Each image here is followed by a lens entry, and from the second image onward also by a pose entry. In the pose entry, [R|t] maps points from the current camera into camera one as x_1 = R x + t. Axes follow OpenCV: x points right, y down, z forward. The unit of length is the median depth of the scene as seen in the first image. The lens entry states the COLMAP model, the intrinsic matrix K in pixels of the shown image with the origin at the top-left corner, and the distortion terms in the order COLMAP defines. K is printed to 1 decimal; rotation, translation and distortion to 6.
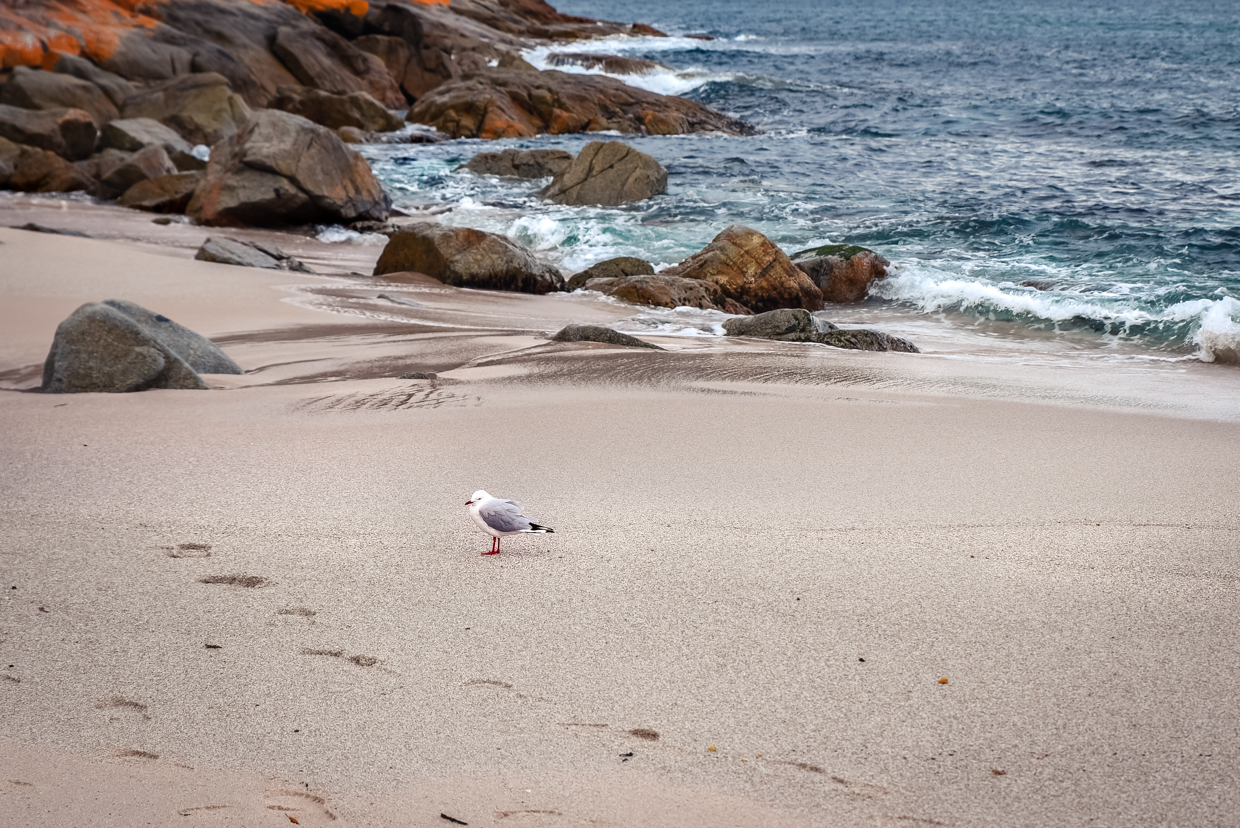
lens RADIAL K [[2510.8, 0, 619.6], [0, 2510.8, 413.6], [0, 0, 1]] dist [0.280078, 0.000000]
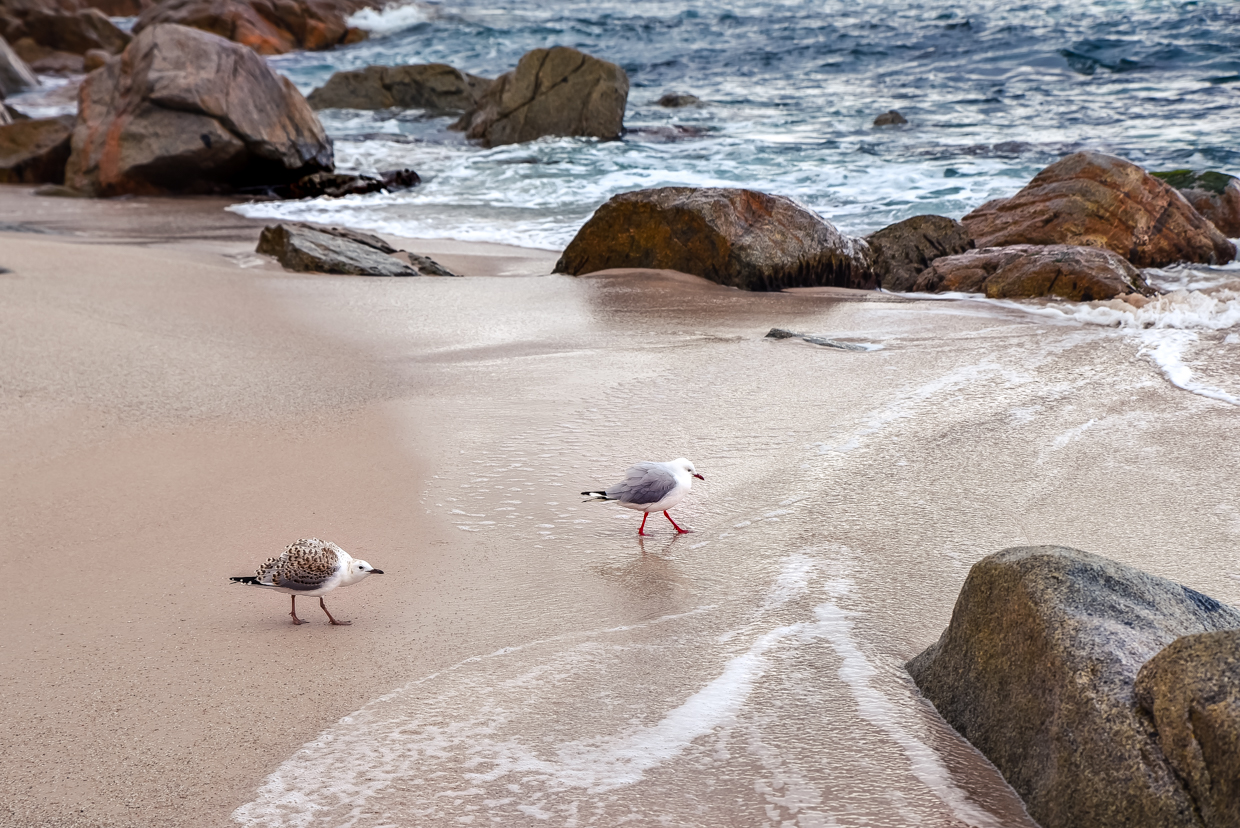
lens RADIAL K [[2510.8, 0, 620.5], [0, 2510.8, 413.8], [0, 0, 1]] dist [0.280078, 0.000000]
pose [[0.989362, -0.071700, 0.126577, -0.114426], [0.067117, 0.996938, 0.040115, -0.030944], [-0.129066, -0.031193, 0.991145, 0.269710]]
